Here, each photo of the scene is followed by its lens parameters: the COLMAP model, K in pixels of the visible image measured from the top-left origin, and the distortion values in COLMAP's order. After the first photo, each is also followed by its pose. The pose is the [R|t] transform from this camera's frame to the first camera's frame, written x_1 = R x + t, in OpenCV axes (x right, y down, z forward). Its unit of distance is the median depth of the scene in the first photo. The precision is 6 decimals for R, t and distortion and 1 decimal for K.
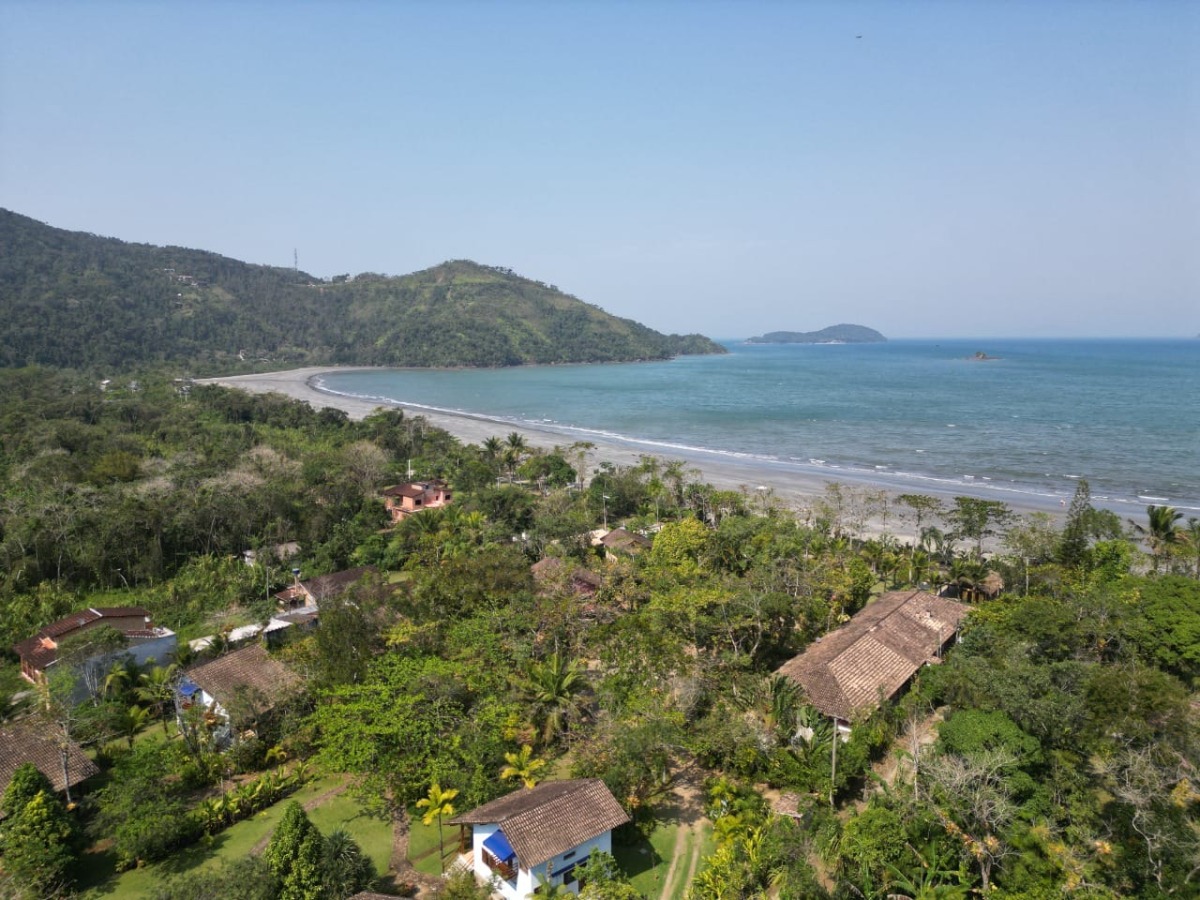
lens RADIAL K [[831.9, 0, 600.0], [0, 831.9, 450.0], [0, 0, 1]] dist [0.074370, -0.071064]
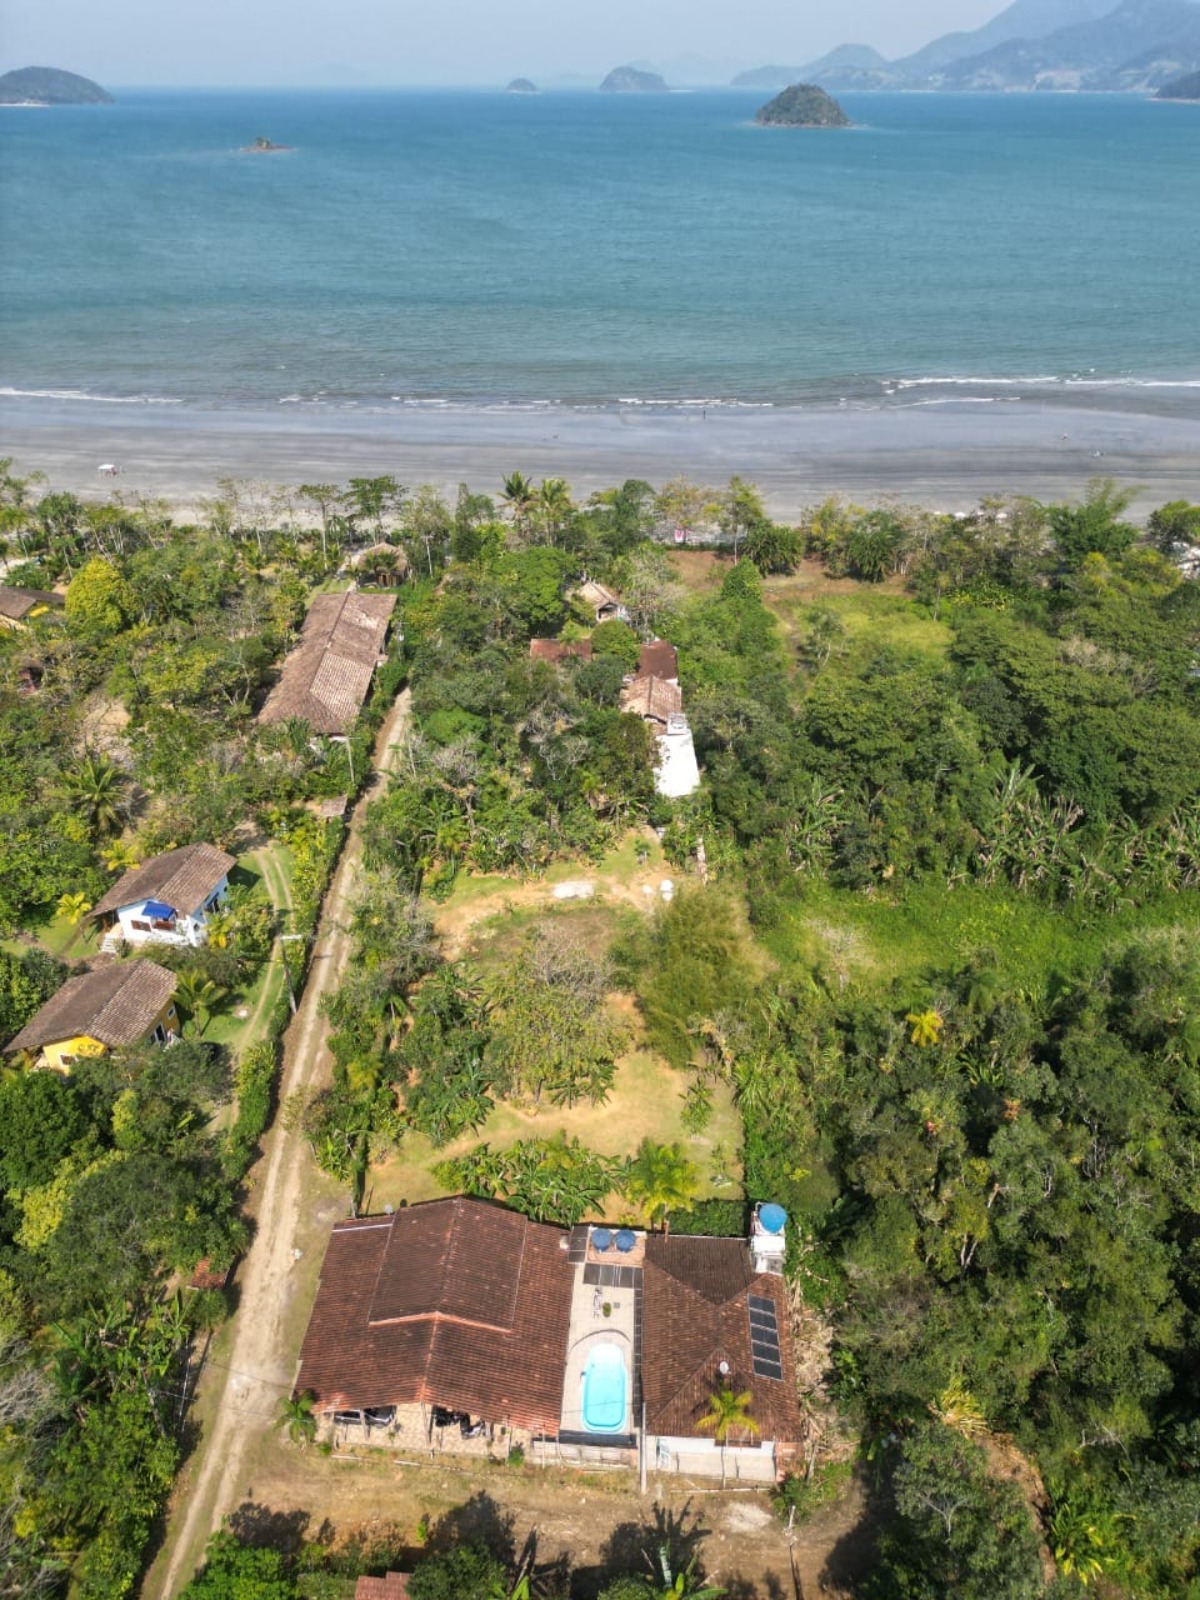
lens RADIAL K [[1109.3, 0, 600.0], [0, 1109.3, 800.0], [0, 0, 1]] dist [0.074370, -0.071064]
pose [[0.775762, -0.335057, 0.534725, -0.320738], [0.078077, 0.891843, 0.445555, -0.290407], [-0.626177, -0.303895, 0.718018, -0.452771]]
